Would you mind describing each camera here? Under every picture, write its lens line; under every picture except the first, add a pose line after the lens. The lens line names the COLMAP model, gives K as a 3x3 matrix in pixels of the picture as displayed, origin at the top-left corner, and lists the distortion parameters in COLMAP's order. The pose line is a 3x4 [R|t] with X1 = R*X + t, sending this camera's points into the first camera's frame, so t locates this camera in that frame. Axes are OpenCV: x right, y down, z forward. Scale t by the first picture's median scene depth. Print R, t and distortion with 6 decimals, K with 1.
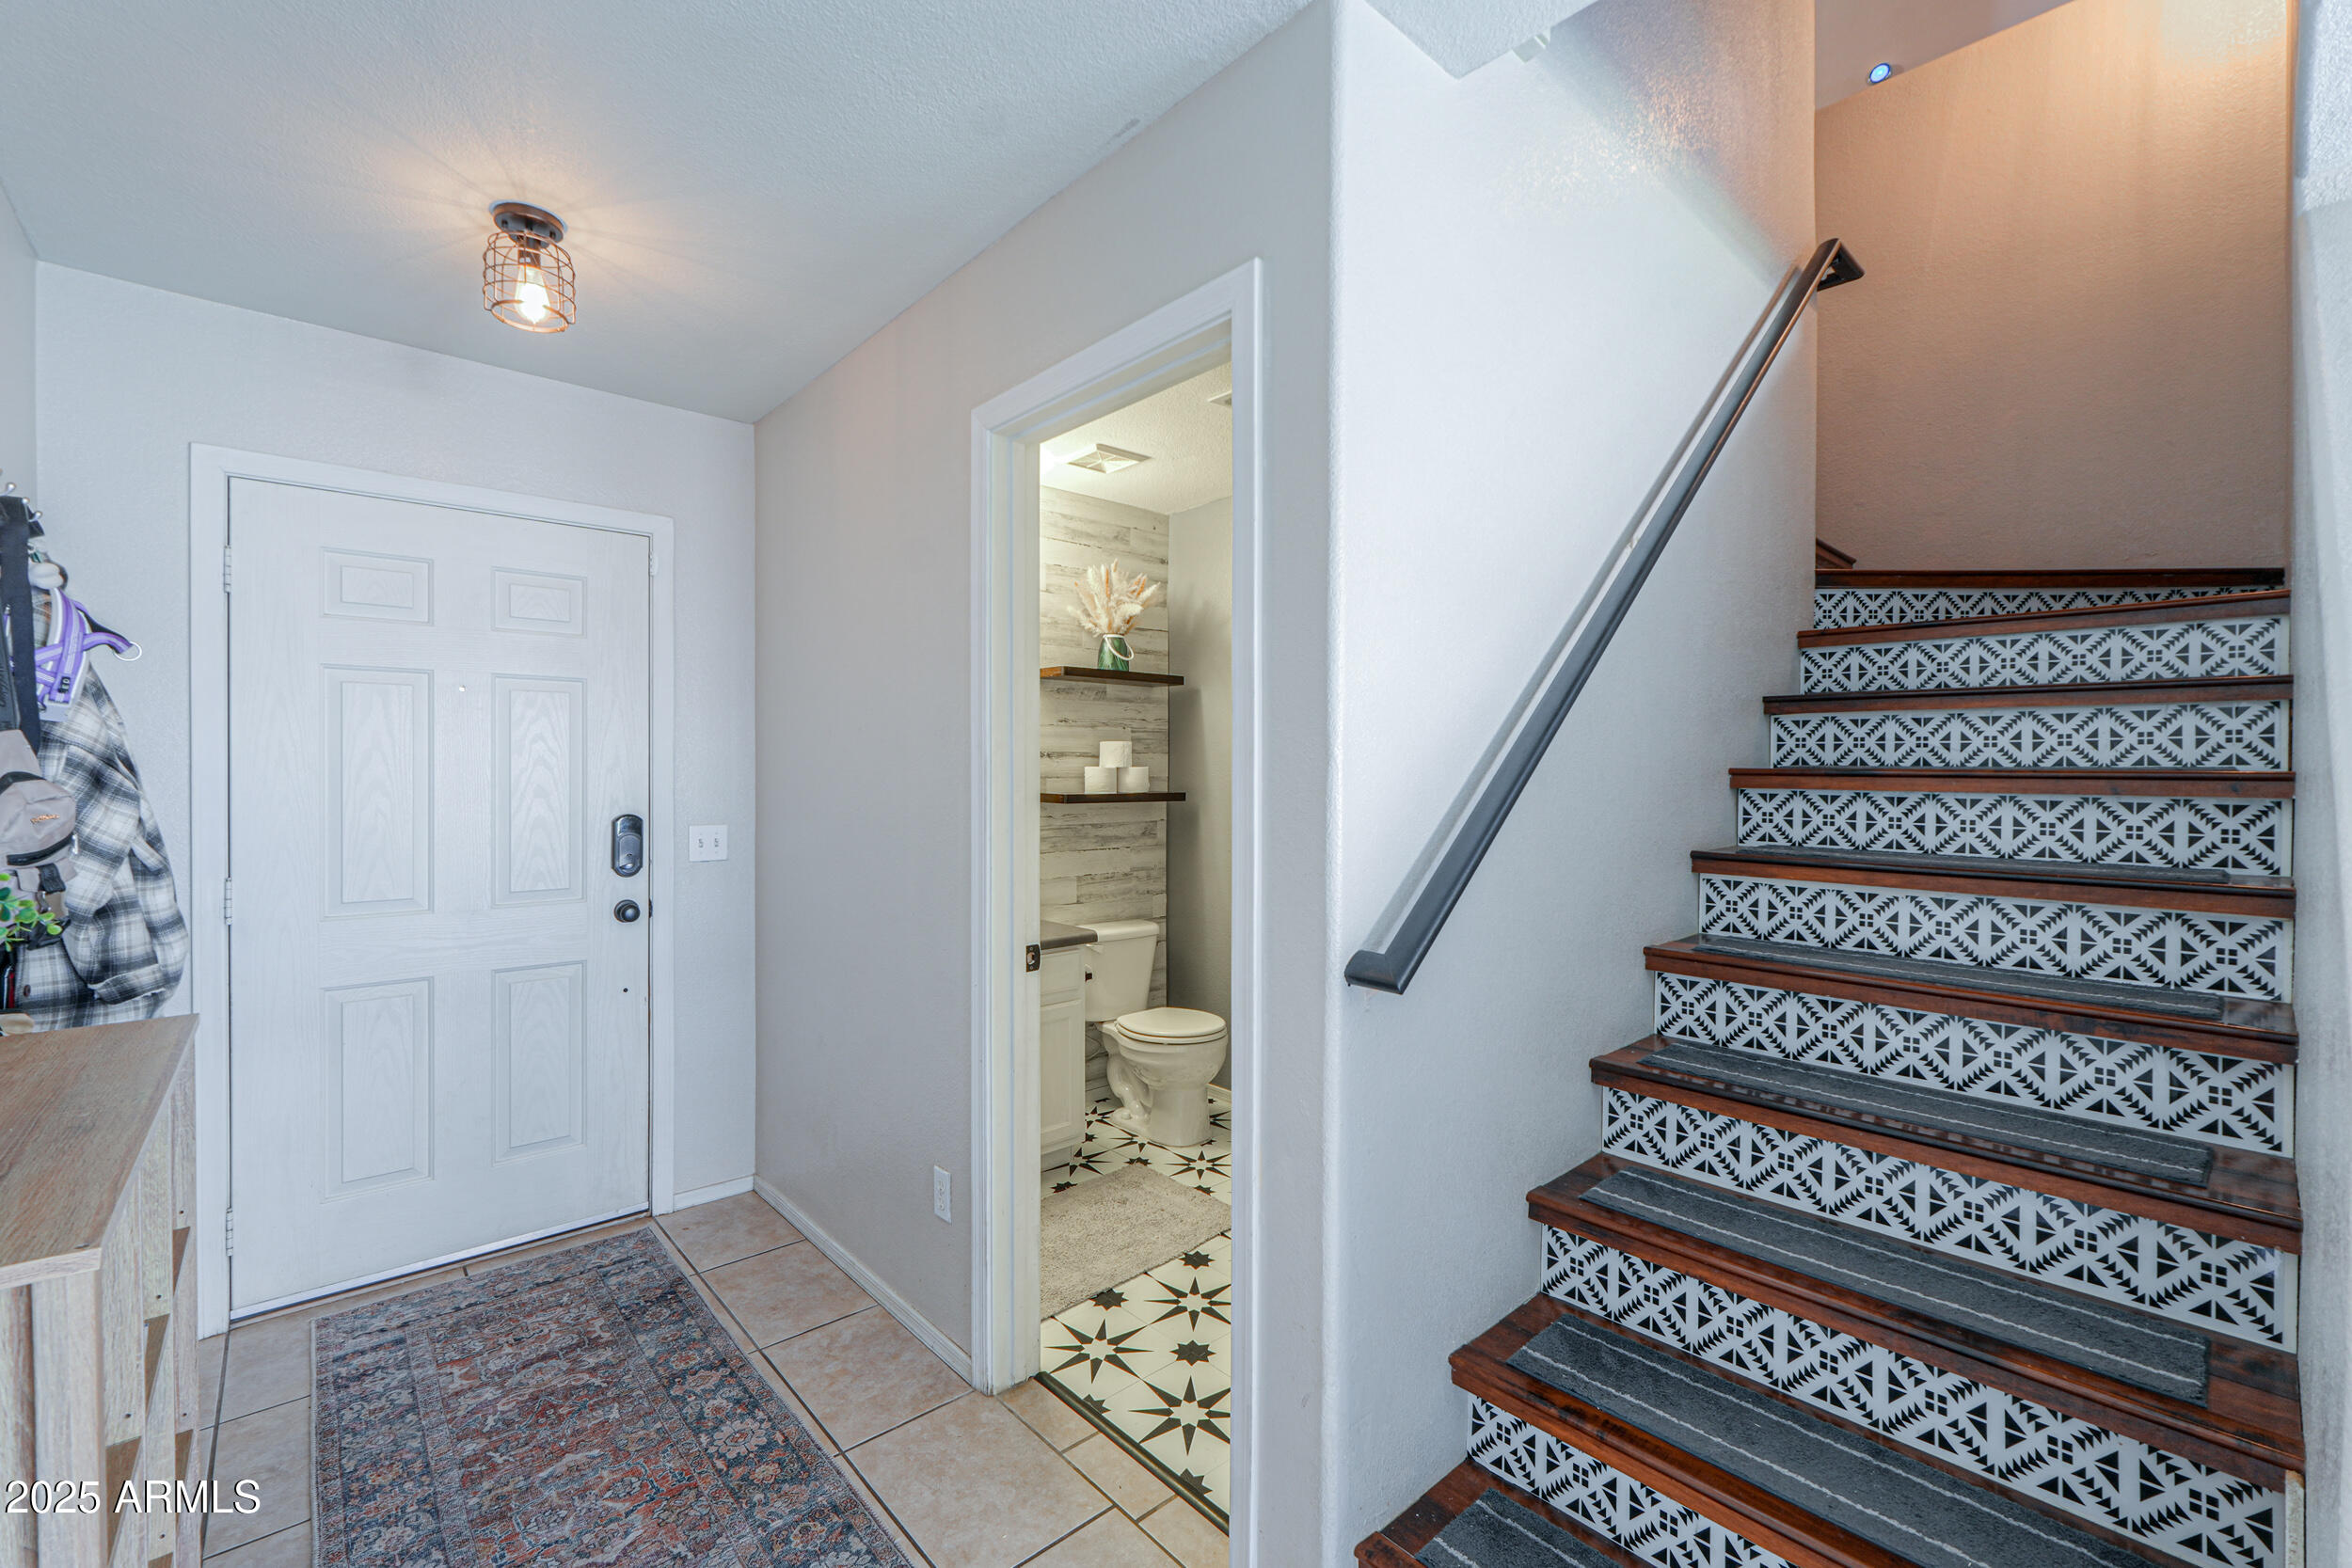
lens RADIAL K [[992.1, 0, 1147.2], [0, 992.1, 781.0], [0, 0, 1]] dist [0.001316, -0.000383]
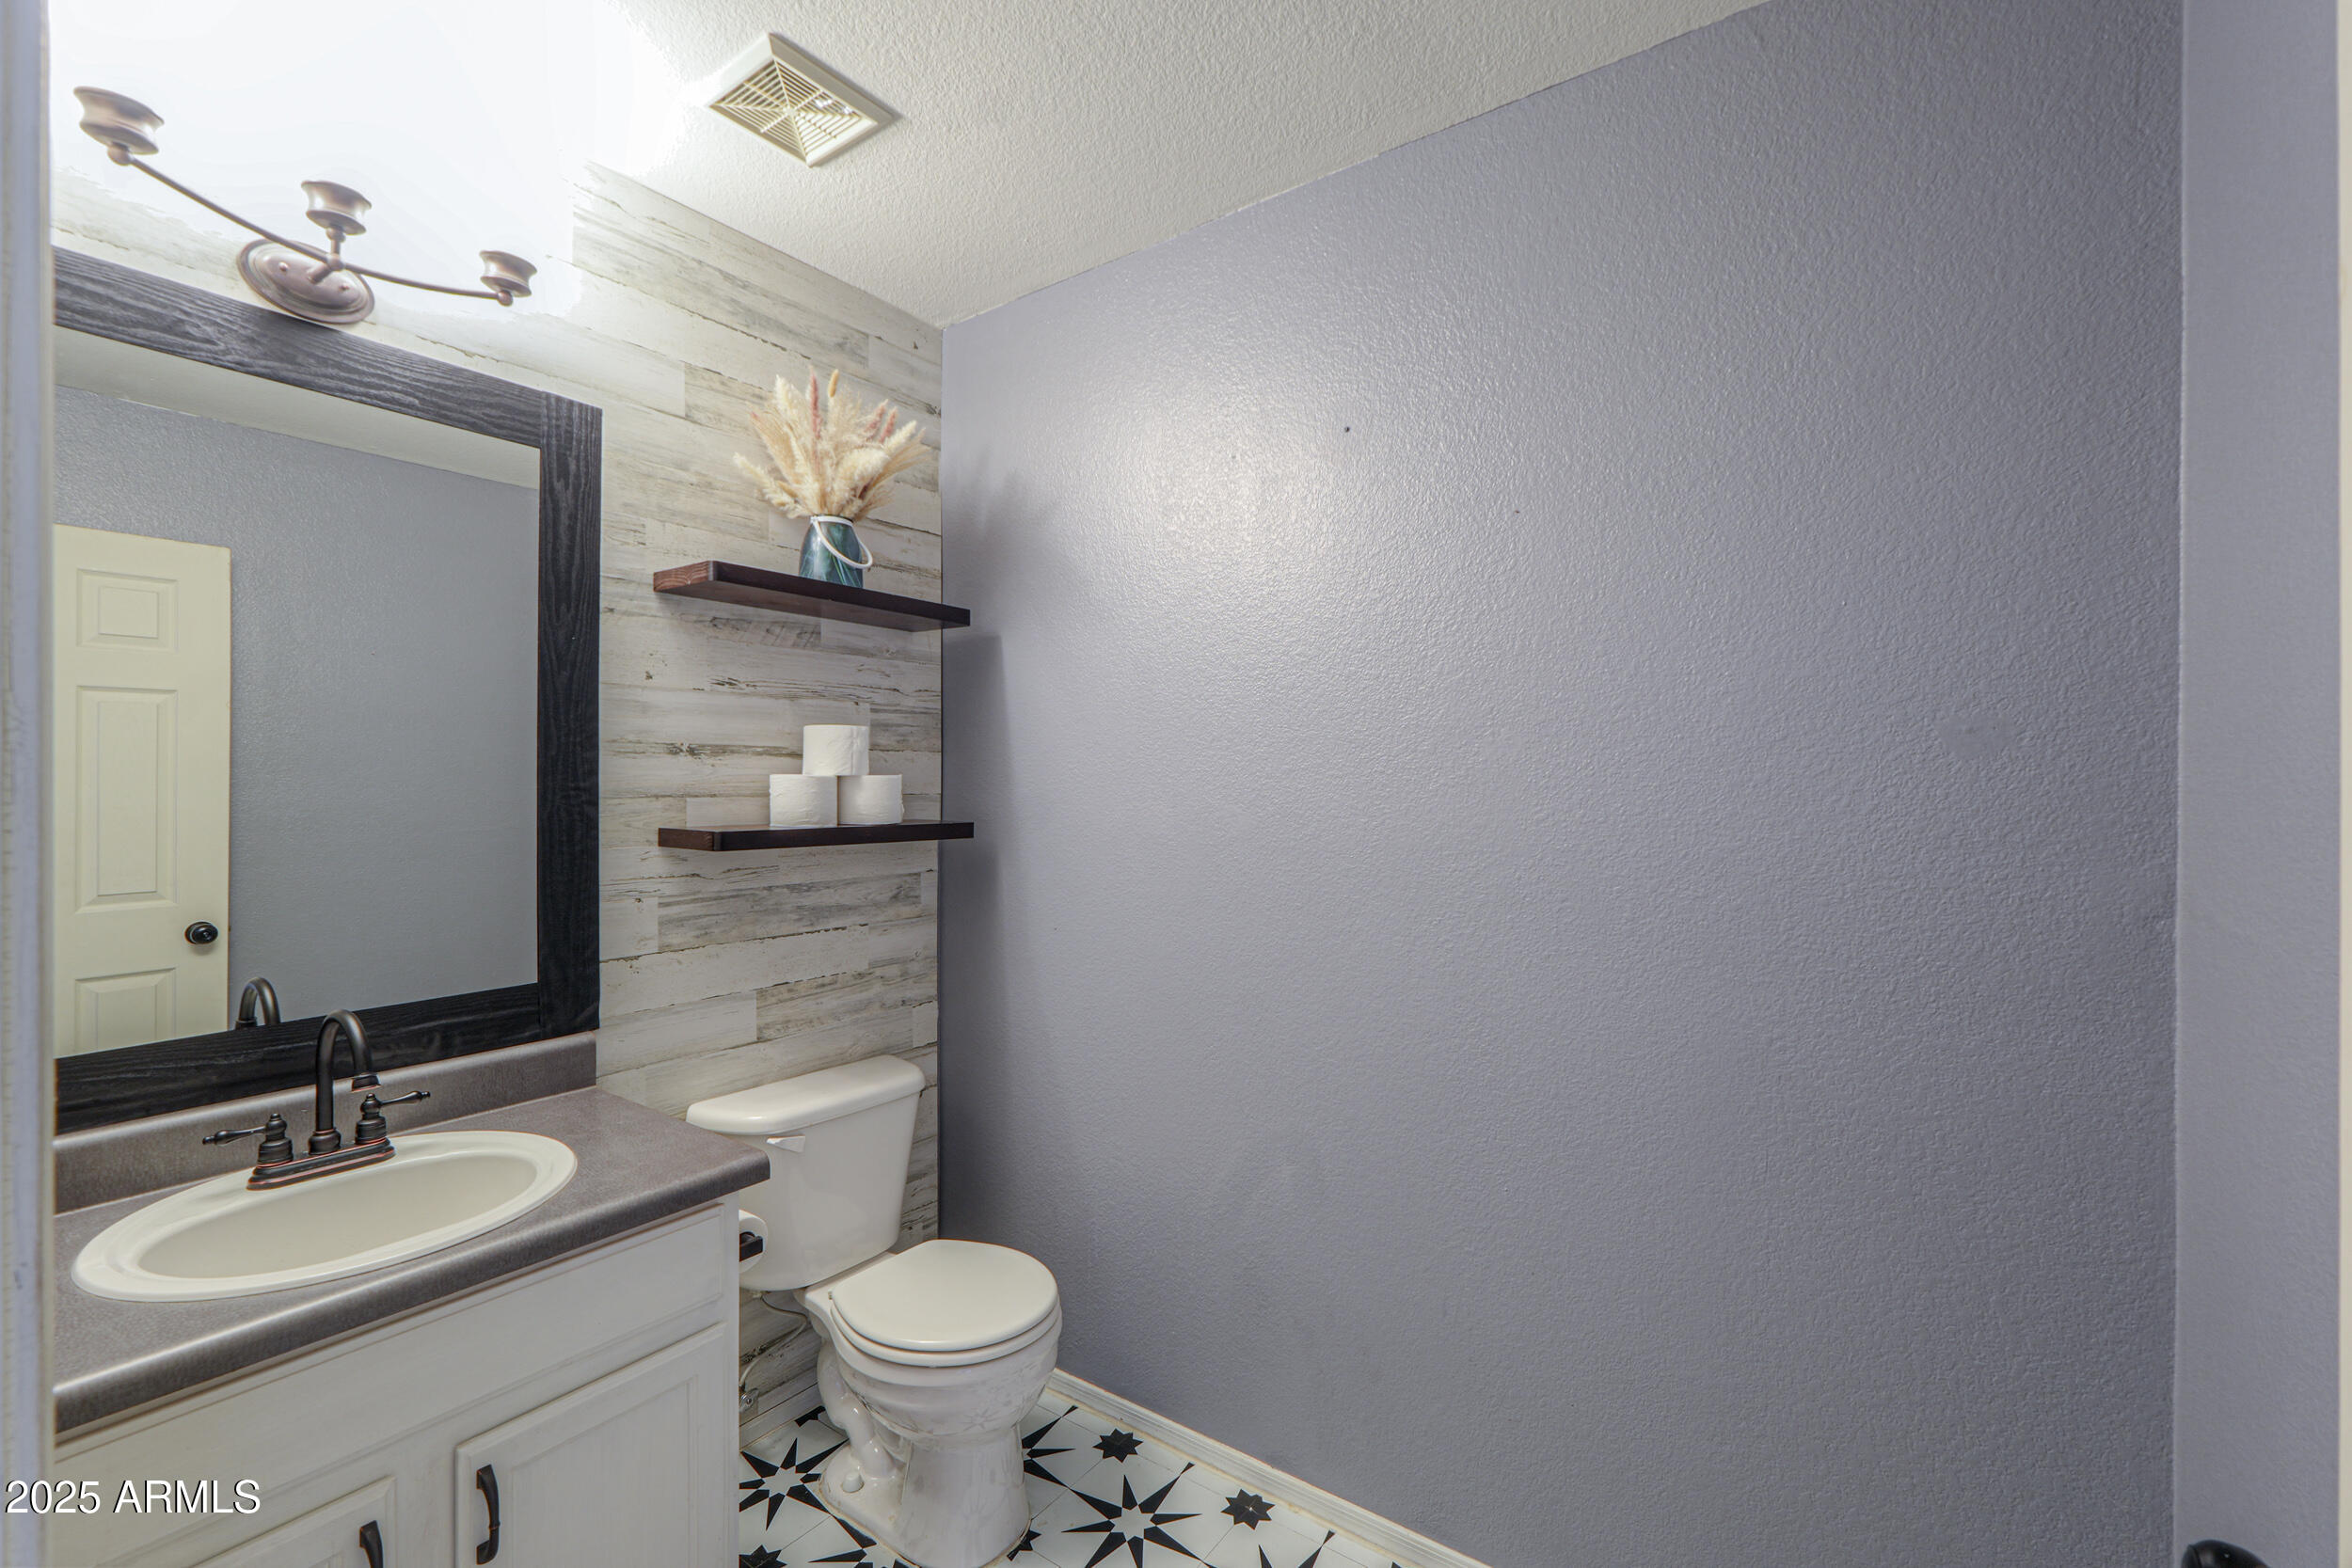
lens RADIAL K [[992.1, 0, 1177.3], [0, 992.1, 783.5], [0, 0, 1]] dist [0.001316, -0.000383]
pose [[0.968783, 0.000240, 0.247912, 0.012142], [0.002867, 0.999922, -0.012173, -0.002936], [-0.247895, 0.012504, 0.968706, 0.450097]]
